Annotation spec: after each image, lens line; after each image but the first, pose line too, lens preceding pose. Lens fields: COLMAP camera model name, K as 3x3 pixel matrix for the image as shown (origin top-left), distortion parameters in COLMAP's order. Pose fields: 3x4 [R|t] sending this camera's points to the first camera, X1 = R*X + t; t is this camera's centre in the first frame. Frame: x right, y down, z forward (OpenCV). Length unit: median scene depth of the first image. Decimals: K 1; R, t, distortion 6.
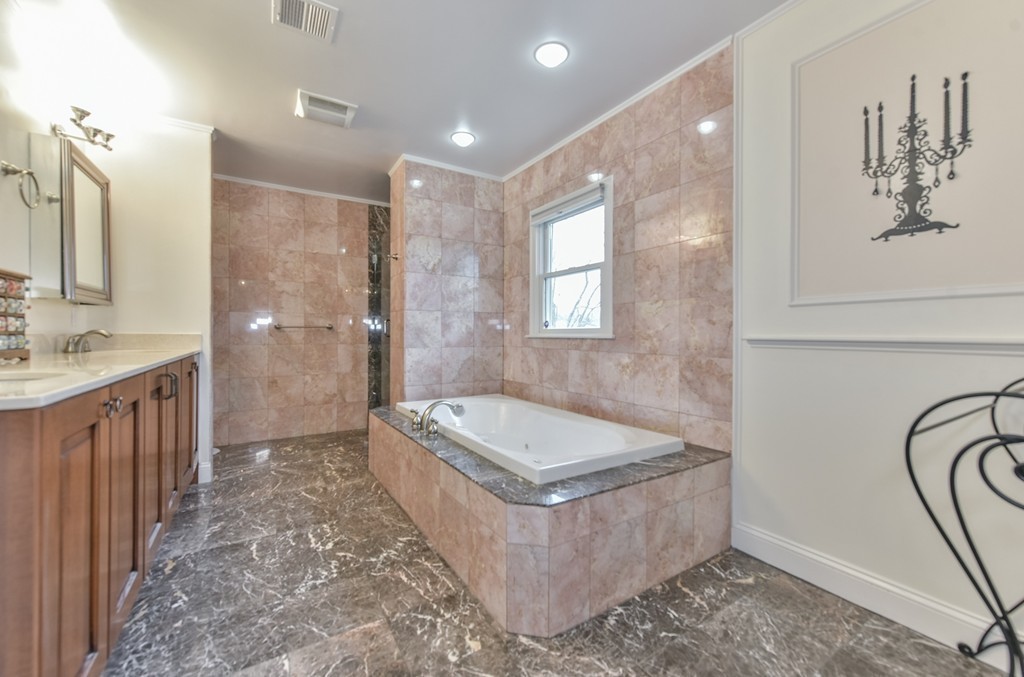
lens RADIAL K [[401.9, 0, 513.0], [0, 401.9, 336.2], [0, 0, 1]] dist [0.002265, 0.000118]
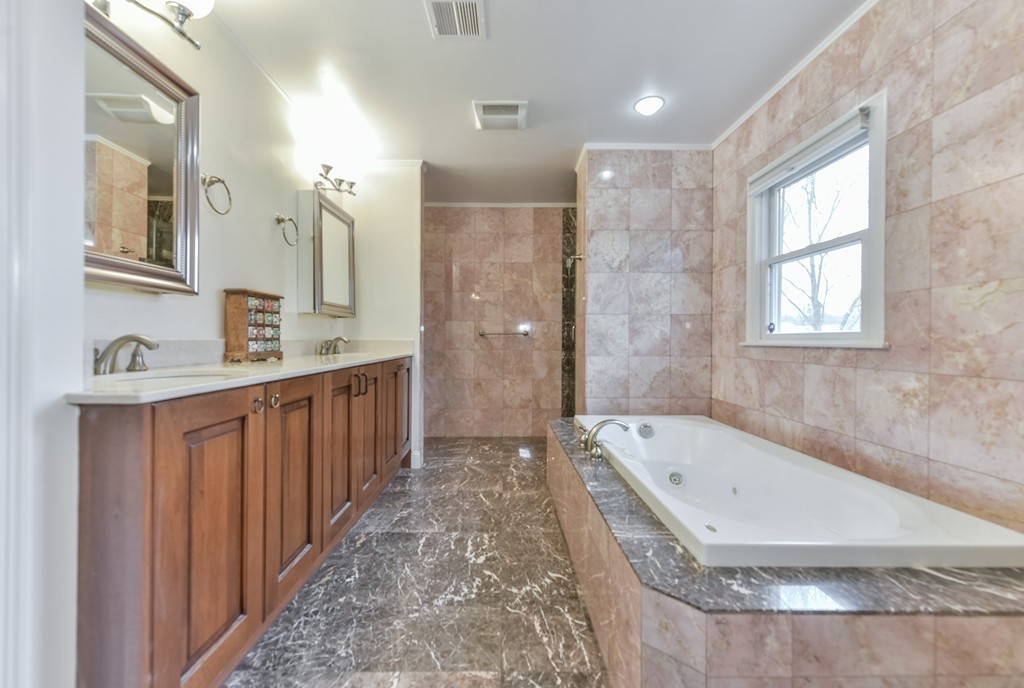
lens RADIAL K [[408.4, 0, 508.6], [0, 408.4, 342.8], [0, 0, 1]] dist [0.004268, -0.000336]
pose [[0.852612, 0.004692, -0.522523, 0.083453], [-0.004873, 0.999988, 0.001029, -0.000665], [0.522522, 0.001669, 0.852624, 0.148253]]
